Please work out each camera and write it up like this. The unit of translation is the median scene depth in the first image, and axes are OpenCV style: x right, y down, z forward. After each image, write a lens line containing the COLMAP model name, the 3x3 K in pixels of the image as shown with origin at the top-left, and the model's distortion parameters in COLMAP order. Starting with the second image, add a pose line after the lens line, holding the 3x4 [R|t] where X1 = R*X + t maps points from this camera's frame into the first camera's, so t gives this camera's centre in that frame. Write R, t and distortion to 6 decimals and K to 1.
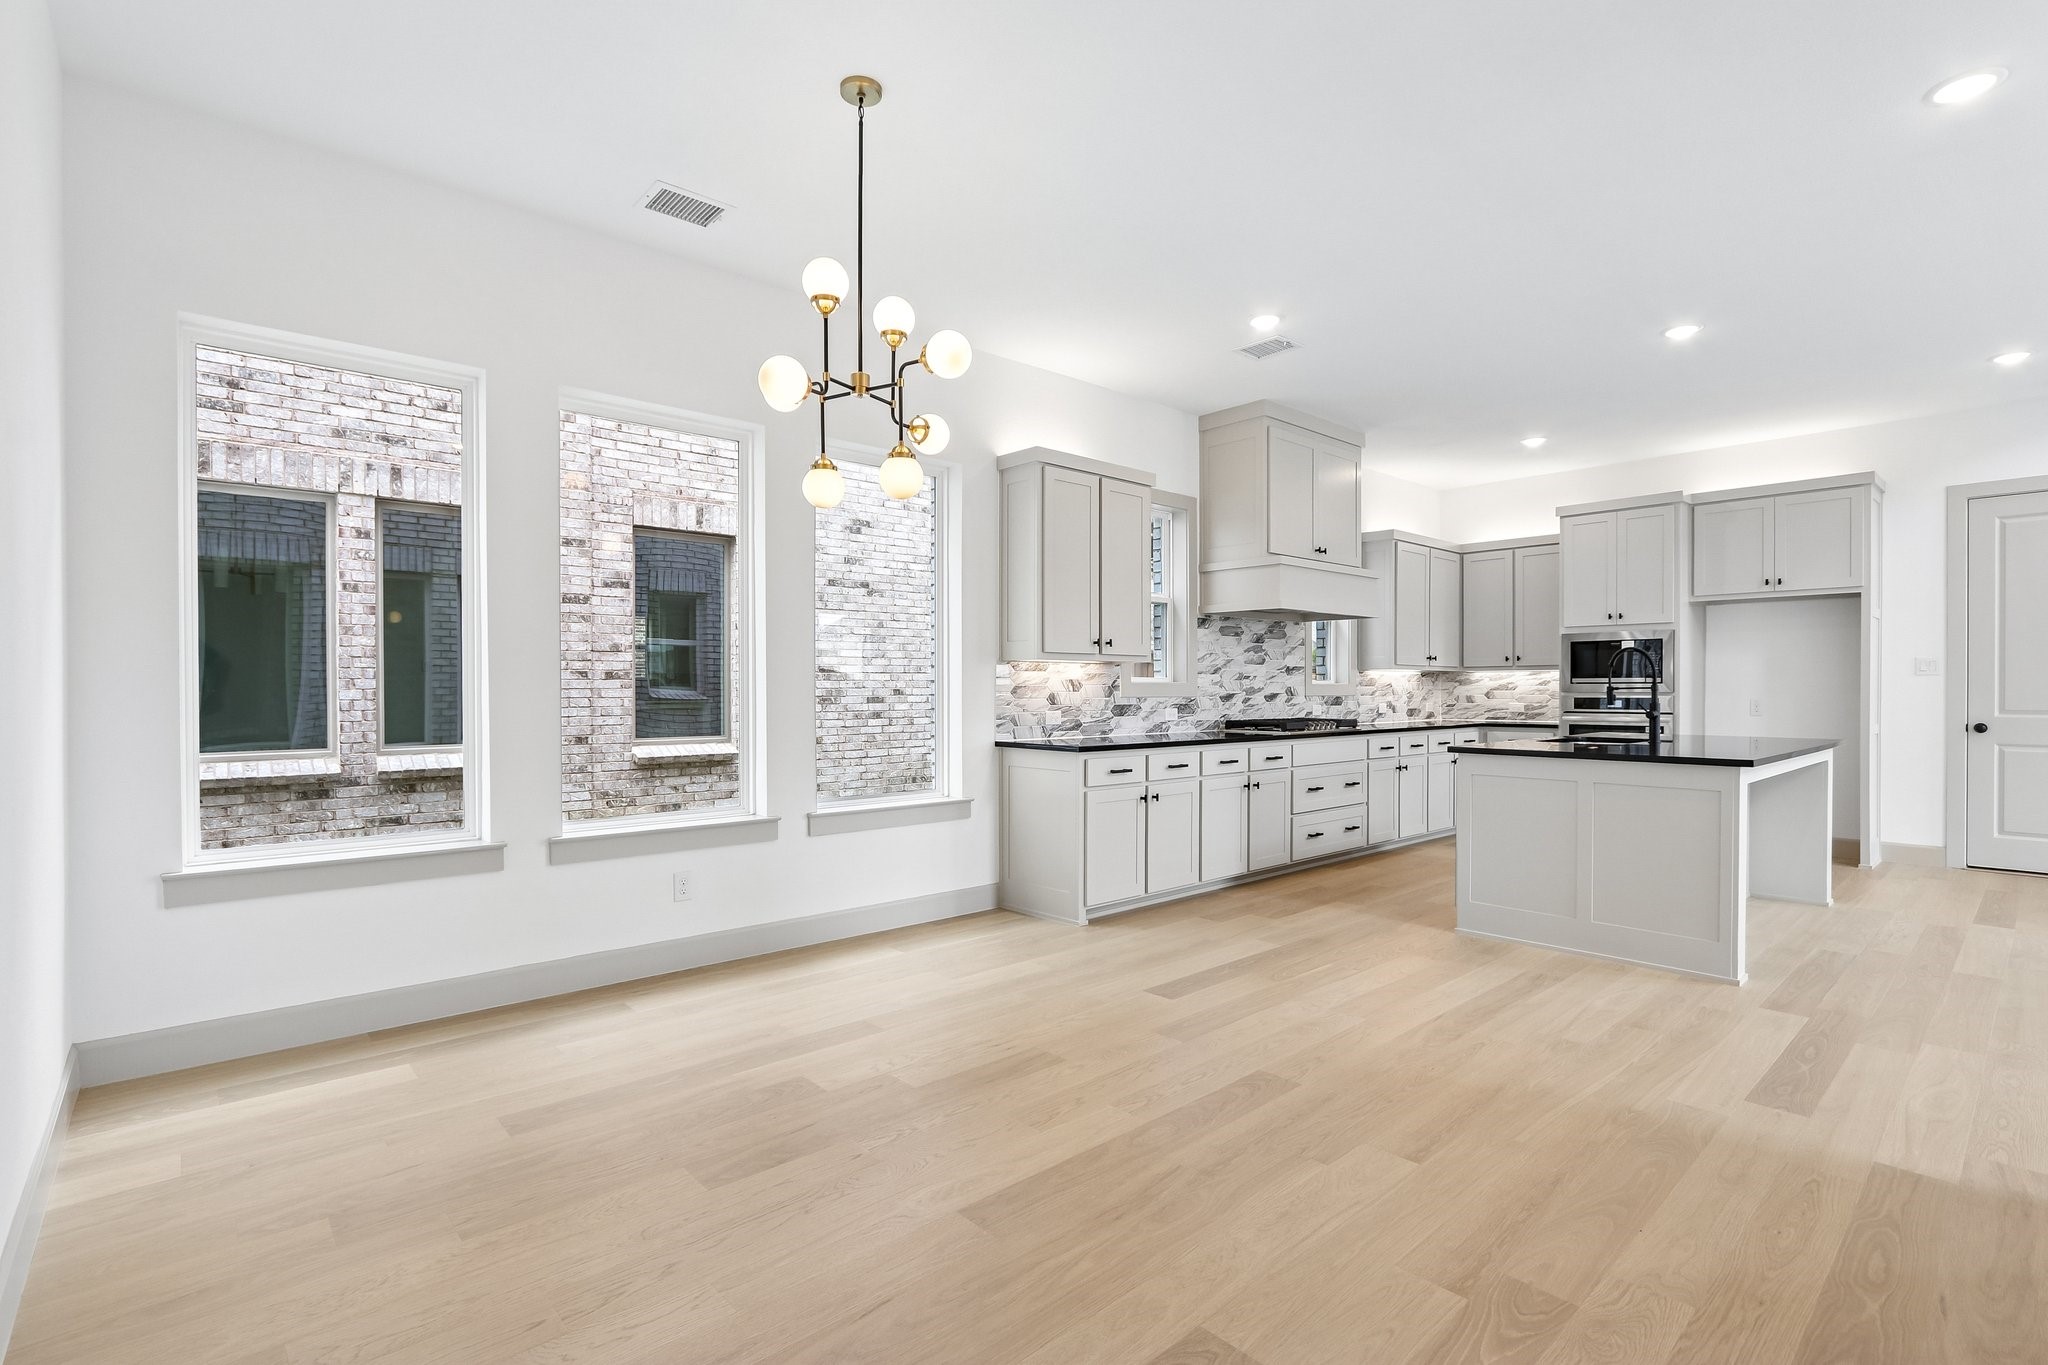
lens RADIAL K [[951.3, 0, 1032.0], [0, 951.3, 698.4], [0, 0, 1]] dist [-0.016712, 0.000911]
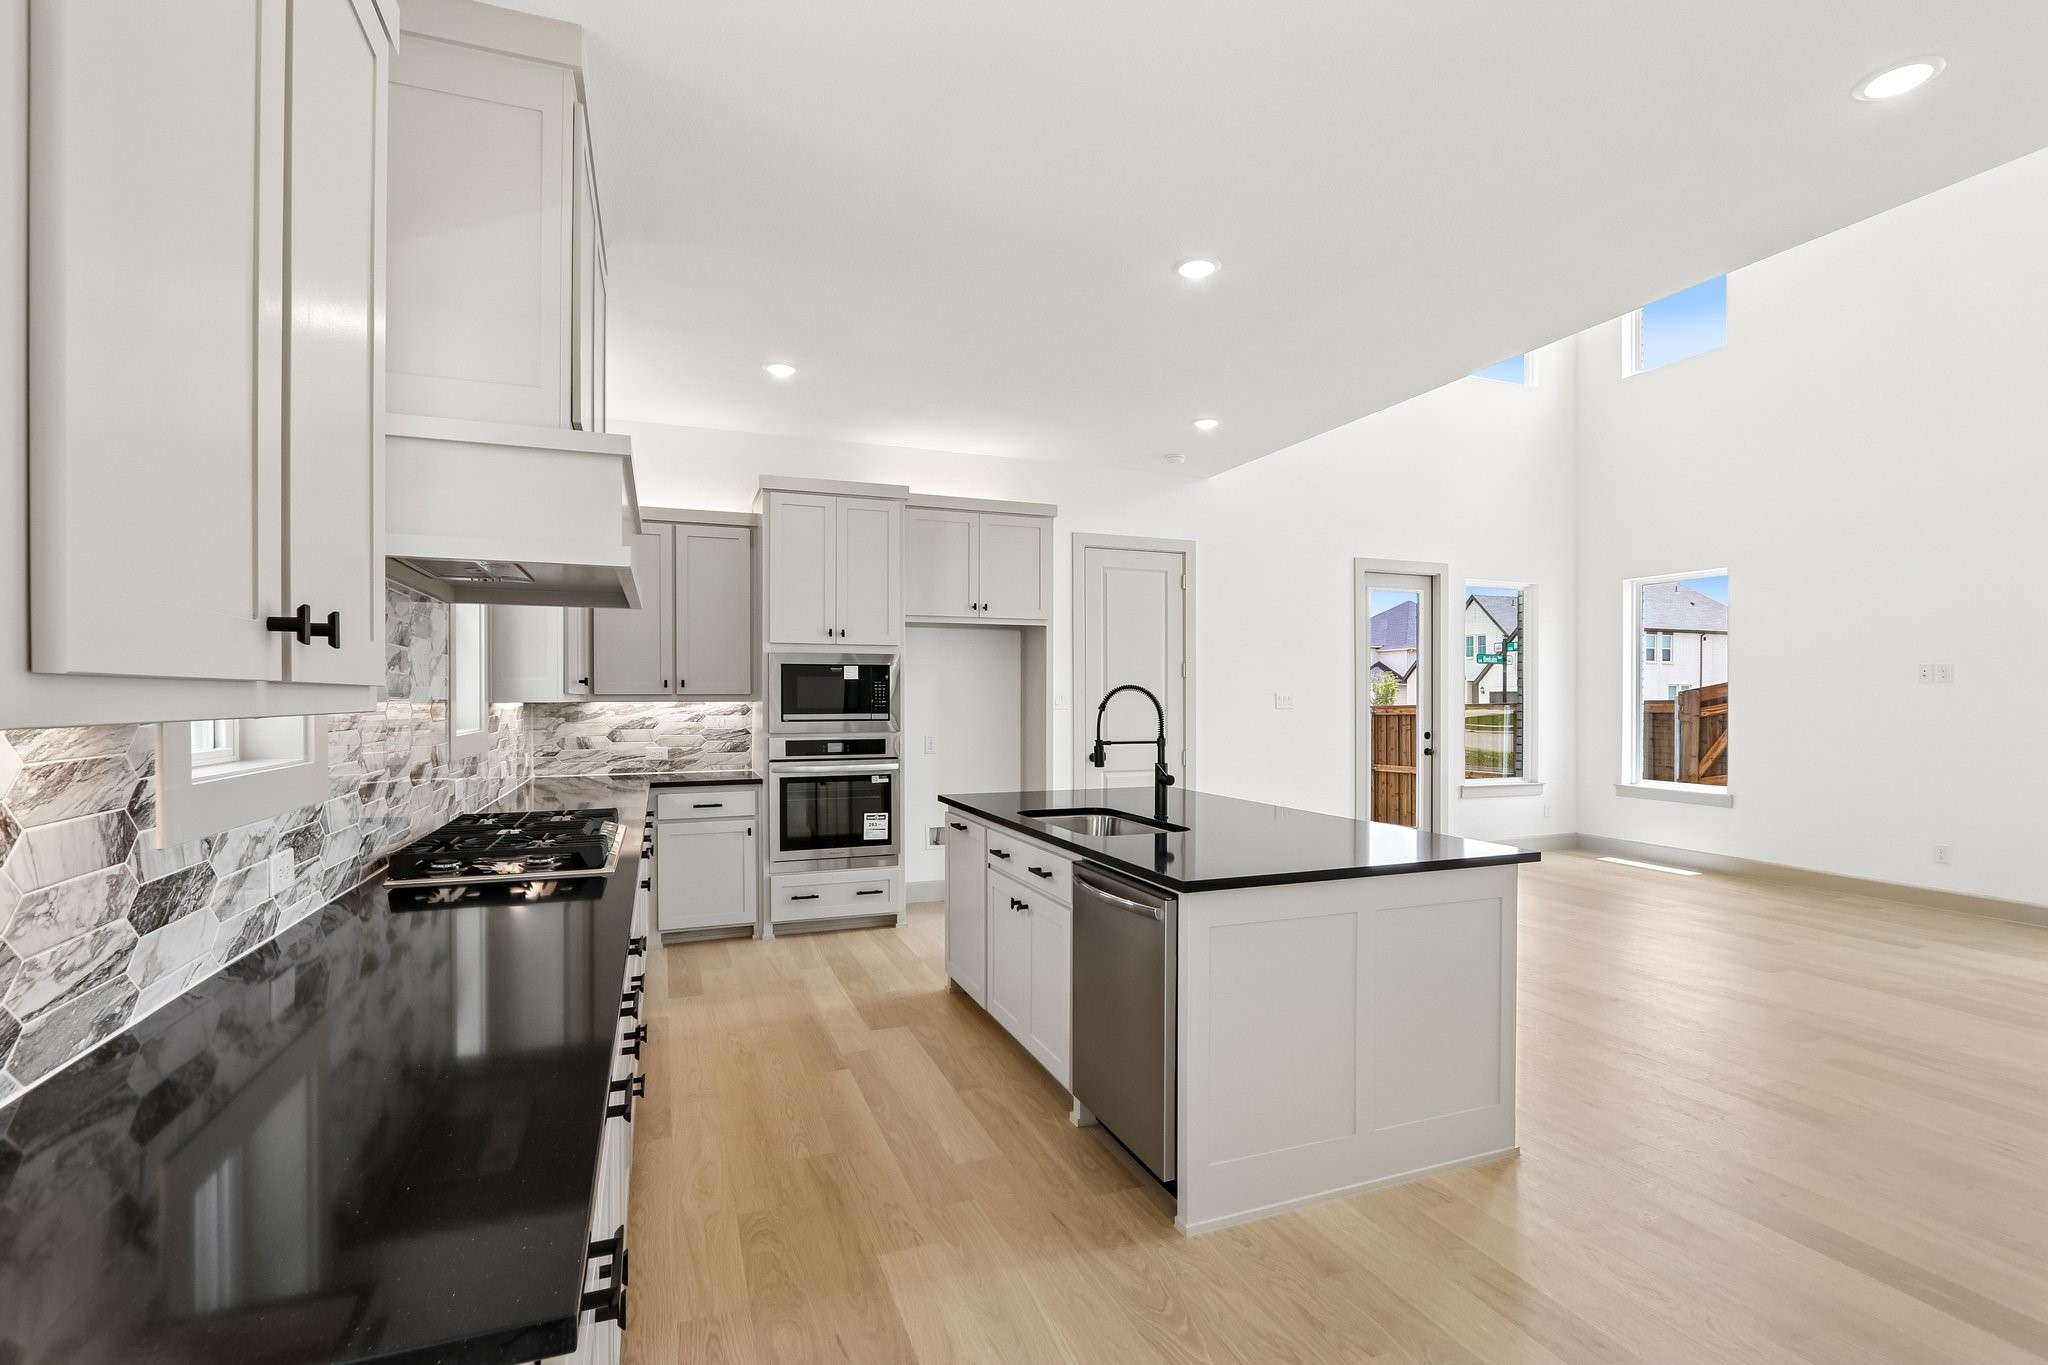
lens RADIAL K [[951.3, 0, 1034.9], [0, 951.3, 674.9], [0, 0, 1]] dist [-0.016712, 0.000911]
pose [[0.352589, 0.021259, 0.935537, -0.047060], [0.009245, 0.999614, -0.026199, -0.032827], [-0.935733, 0.017886, 0.352256, 0.605299]]
